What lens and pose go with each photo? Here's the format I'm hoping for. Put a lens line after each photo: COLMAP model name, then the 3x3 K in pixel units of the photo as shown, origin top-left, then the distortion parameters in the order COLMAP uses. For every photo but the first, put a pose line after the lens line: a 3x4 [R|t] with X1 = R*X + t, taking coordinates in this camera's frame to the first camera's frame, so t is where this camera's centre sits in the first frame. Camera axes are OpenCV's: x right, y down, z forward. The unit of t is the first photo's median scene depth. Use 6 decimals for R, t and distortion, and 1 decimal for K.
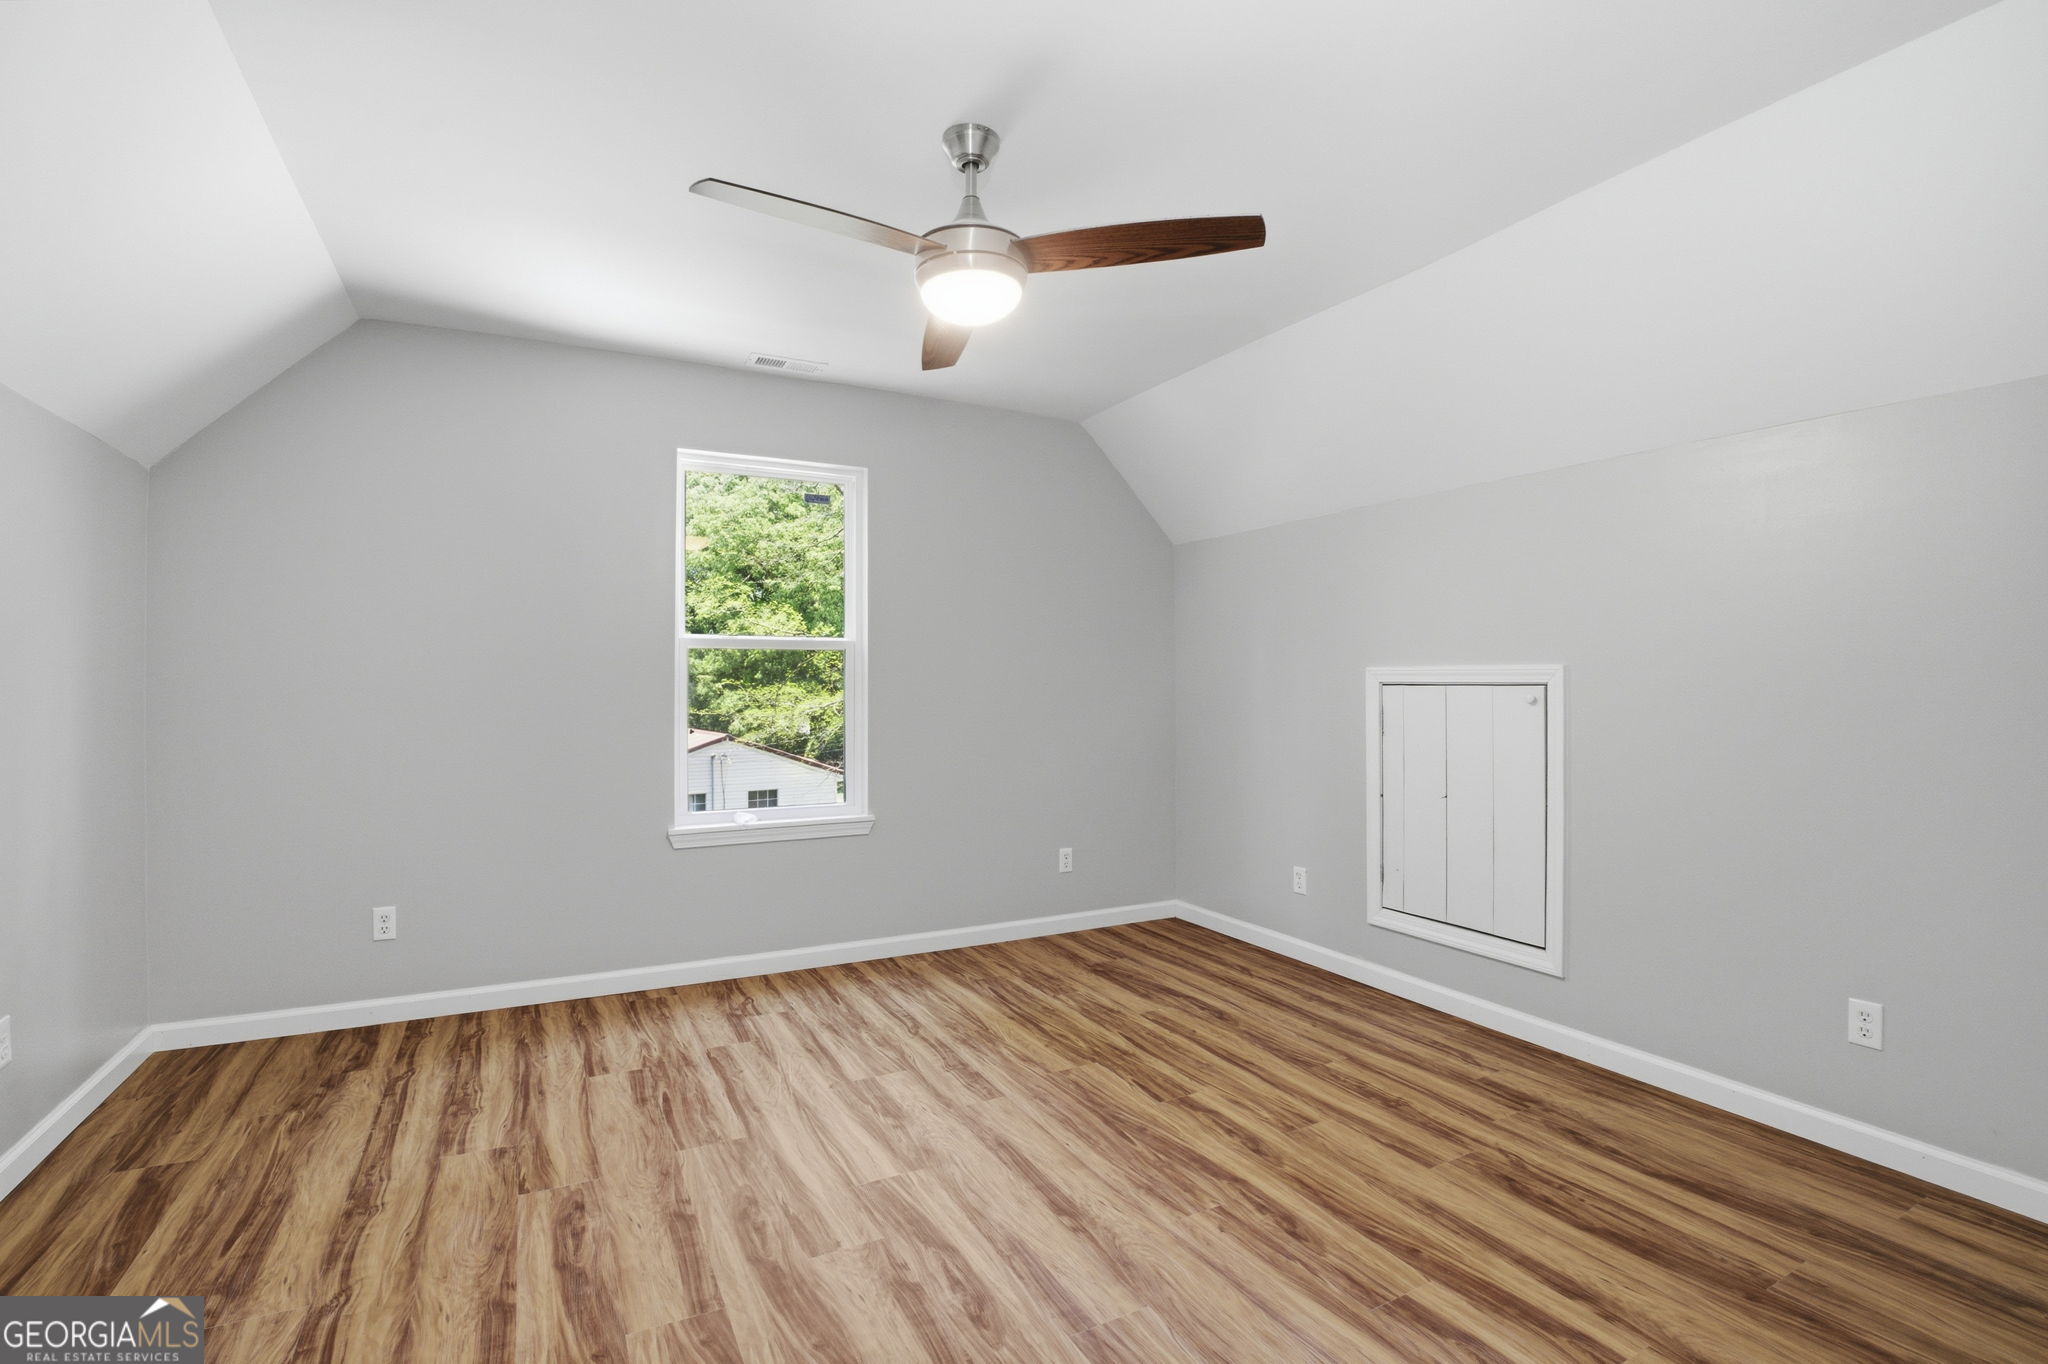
lens RADIAL K [[885.8, 0, 1027.5], [0, 885.8, 683.0], [0, 0, 1]] dist [-0.035650, 0.004283]
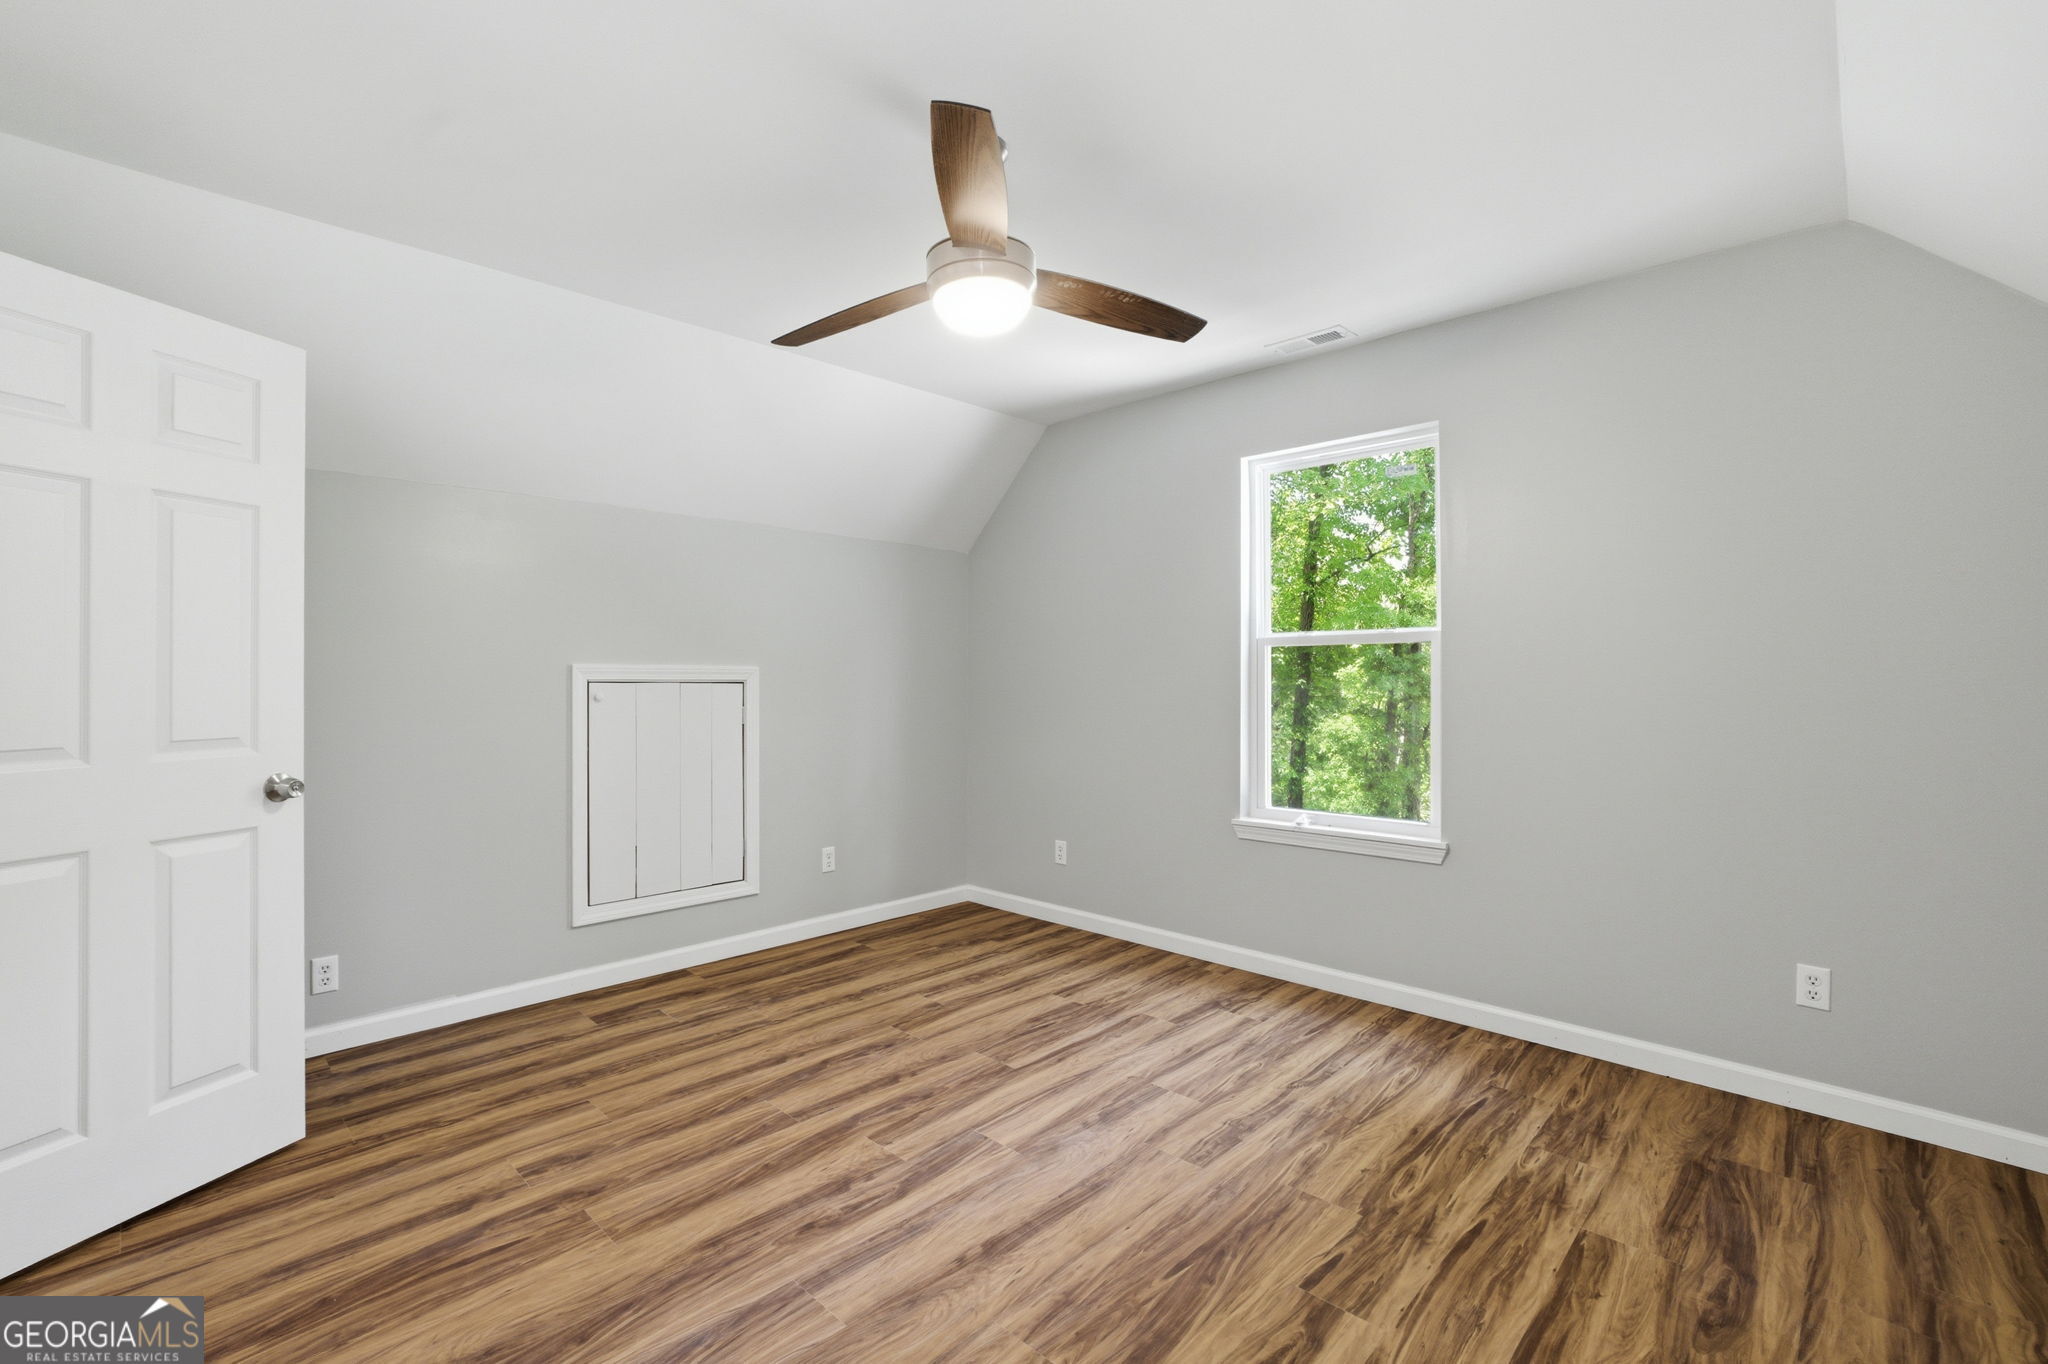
lens RADIAL K [[885.8, 0, 1009.8], [0, 885.8, 699.6], [0, 0, 1]] dist [-0.035650, 0.004283]
pose [[0.311688, 0.014602, -0.950072, 0.652525], [0.004497, 0.999848, 0.016842, 0.002766], [0.950174, -0.009522, 0.311575, 0.518371]]
